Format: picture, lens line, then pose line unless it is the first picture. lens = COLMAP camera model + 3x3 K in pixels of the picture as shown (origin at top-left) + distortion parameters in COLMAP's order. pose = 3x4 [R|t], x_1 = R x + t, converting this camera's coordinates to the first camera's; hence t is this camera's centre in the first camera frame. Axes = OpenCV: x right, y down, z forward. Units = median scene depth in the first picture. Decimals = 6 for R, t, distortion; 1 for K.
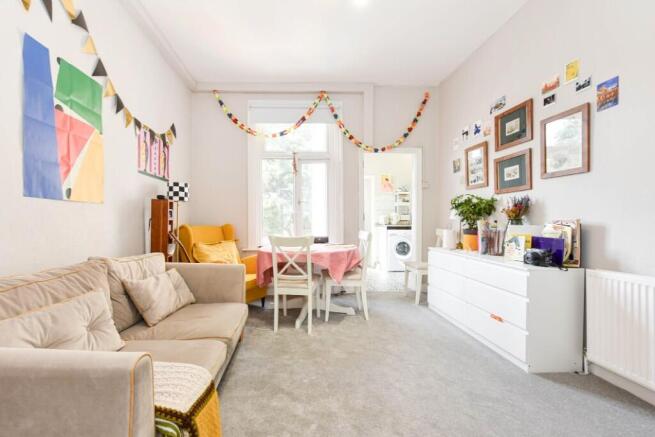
lens RADIAL K [[274.1, 0, 296.9], [0, 274.1, 221.9], [0, 0, 1]] dist [0.000532, 0.000144]
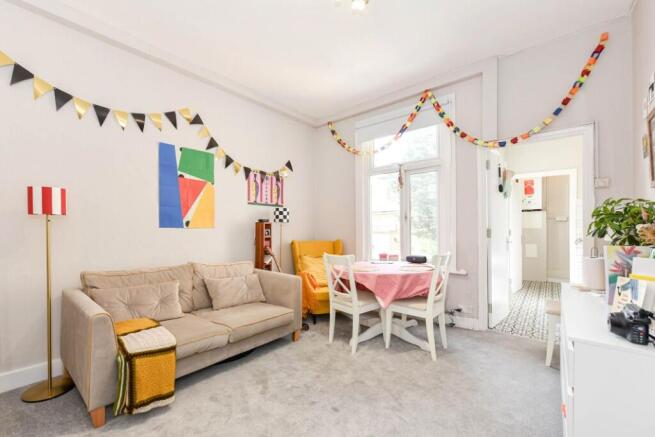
lens RADIAL K [[270.6, 0, 309.9], [0, 270.6, 230.8], [0, 0, 1]] dist [0.000537, 0.000089]
pose [[0.748529, -0.002858, -0.663096, 0.519512], [0.000851, 0.999994, -0.003349, -0.031462], [0.663102, 0.001943, 0.748527, 0.139365]]
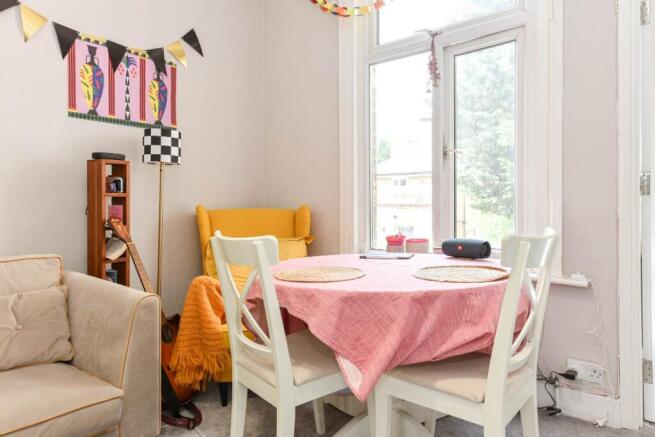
lens RADIAL K [[429.4, 0, 327.4], [0, 429.4, 205.2], [0, 0, 1]] dist [0.023152, -0.000165]
pose [[0.768668, 0.001542, -0.639646, 0.393924], [-0.003175, 0.999994, -0.001404, 0.010395], [0.639640, 0.003110, 0.768668, 0.555141]]
